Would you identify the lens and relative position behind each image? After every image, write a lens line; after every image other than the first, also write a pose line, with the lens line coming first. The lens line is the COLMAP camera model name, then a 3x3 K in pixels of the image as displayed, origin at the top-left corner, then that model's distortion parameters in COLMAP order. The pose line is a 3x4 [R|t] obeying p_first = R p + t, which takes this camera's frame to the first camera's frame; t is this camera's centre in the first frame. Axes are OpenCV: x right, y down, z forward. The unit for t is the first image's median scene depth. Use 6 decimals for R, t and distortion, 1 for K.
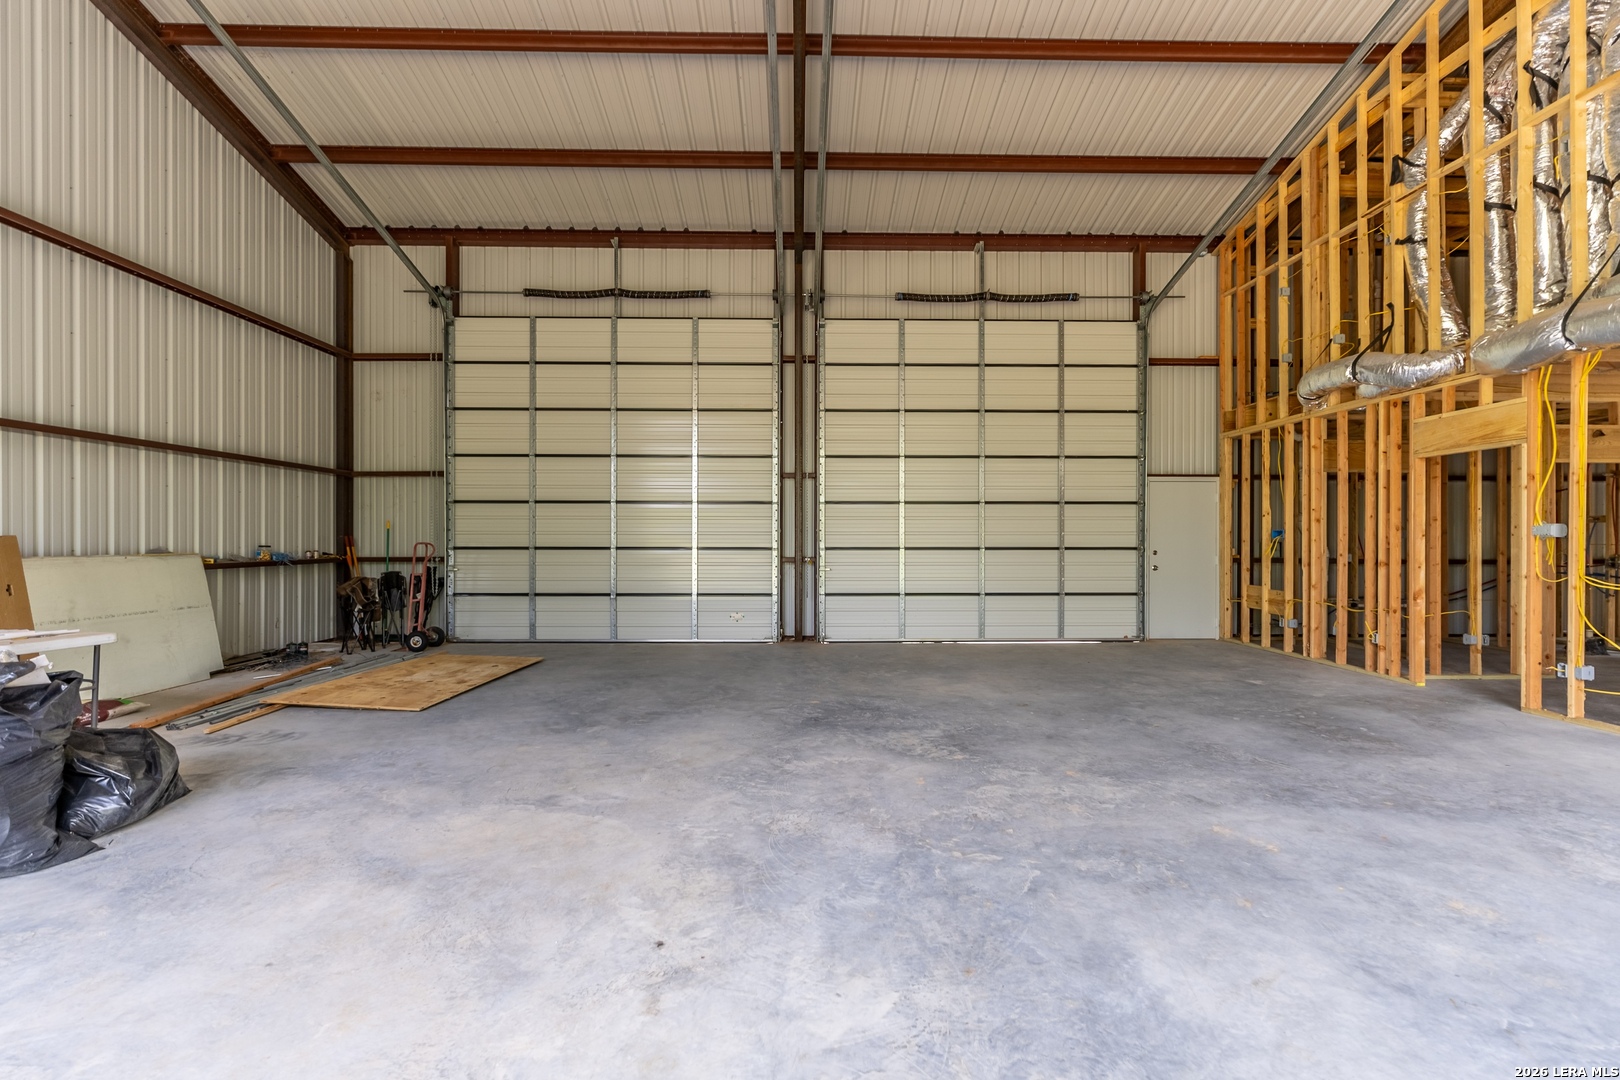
lens RADIAL K [[627.3, 0, 810.0], [0, 627.3, 540.0], [0, 0, 1]] dist [-0.001495, -0.000070]
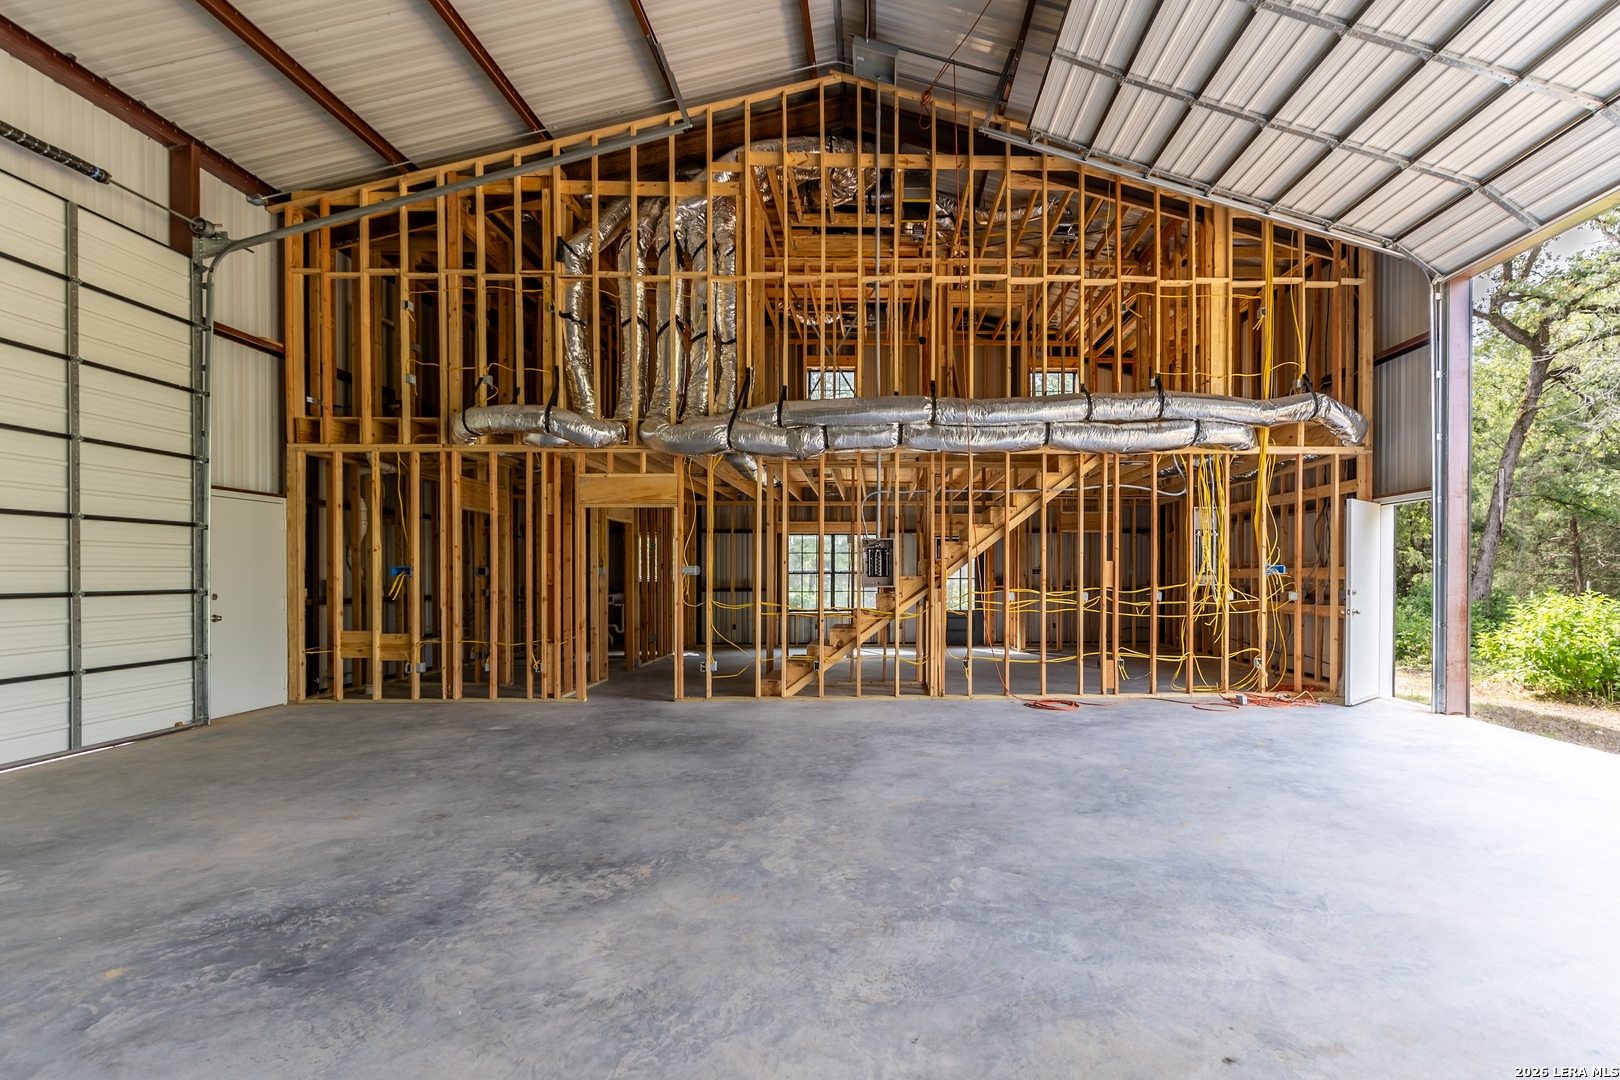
lens RADIAL K [[753.3, 0, 810.8], [0, 753.3, 577.6], [0, 0, 1]] dist [-0.002047, 0.000039]
pose [[0.111248, -0.005943, 0.993775, -0.736716], [0.003950, 0.999977, 0.005538, -0.011123], [-0.993785, 0.003309, 0.111269, 0.811430]]
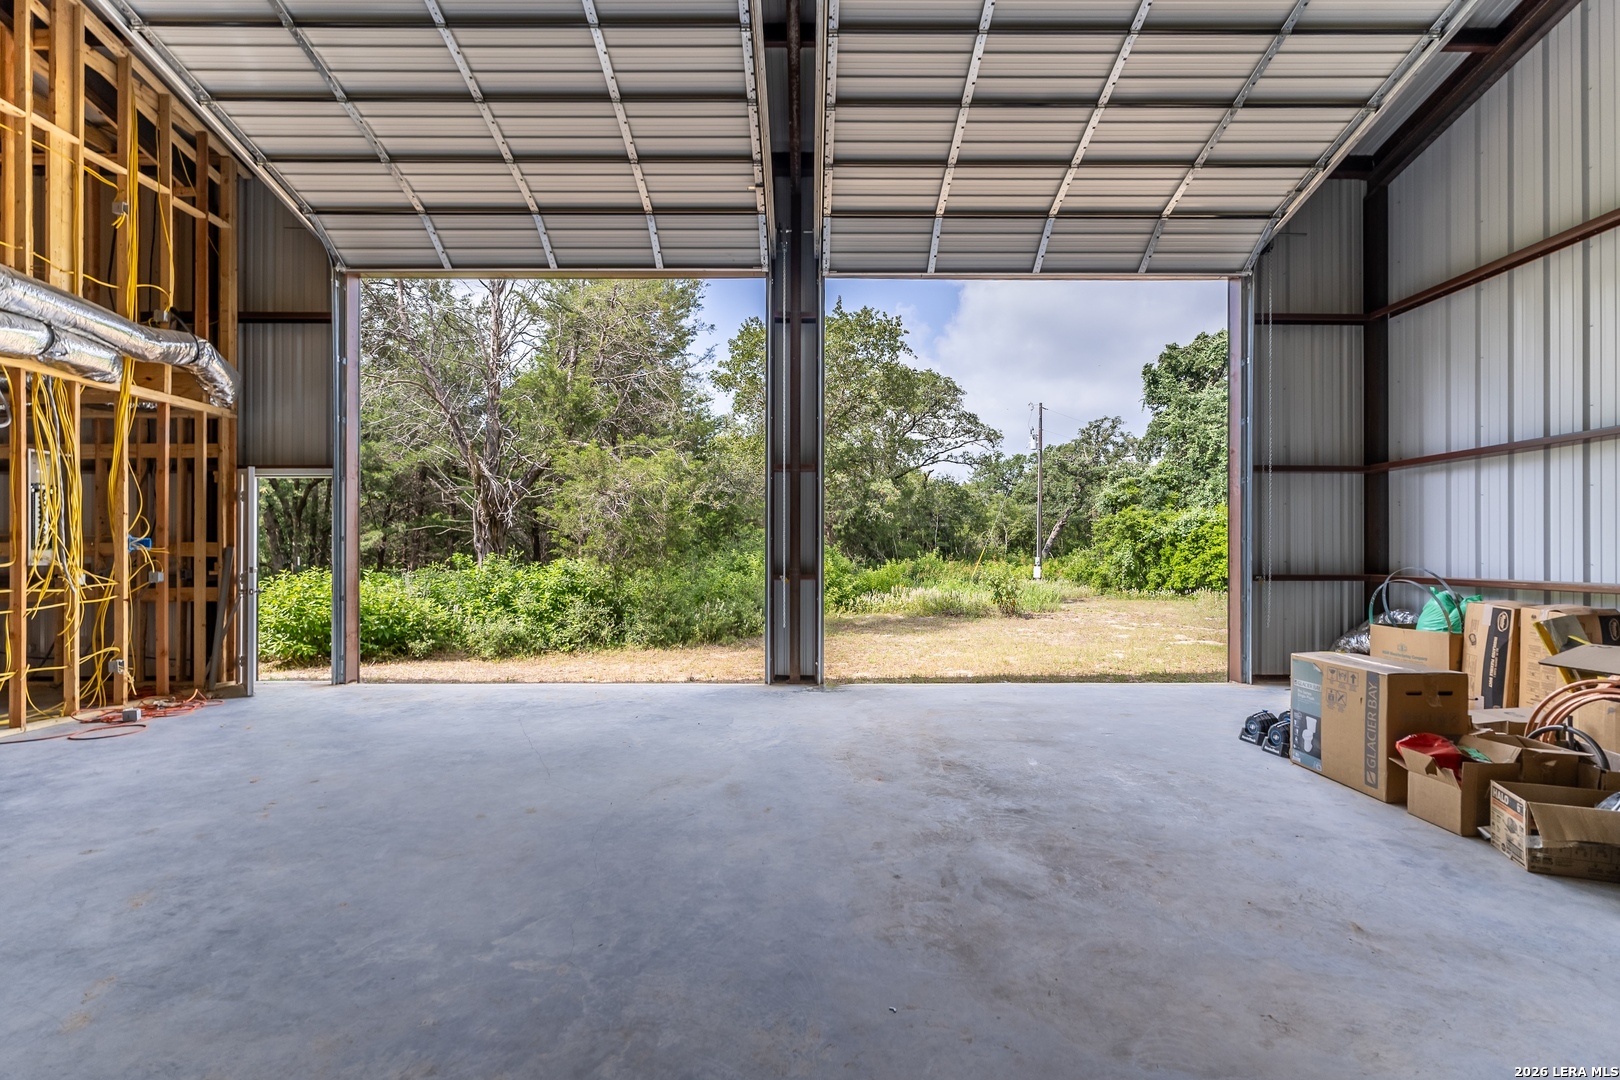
lens RADIAL K [[804.1, 0, 812.5], [0, 804.1, 556.8], [0, 0, 1]] dist [-0.000373, -0.000022]
pose [[-0.999864, -0.001291, 0.016412, -0.055732], [-0.001274, 0.999999, 0.001043, 0.007750], [-0.016413, 0.001022, -0.999865, 1.450203]]
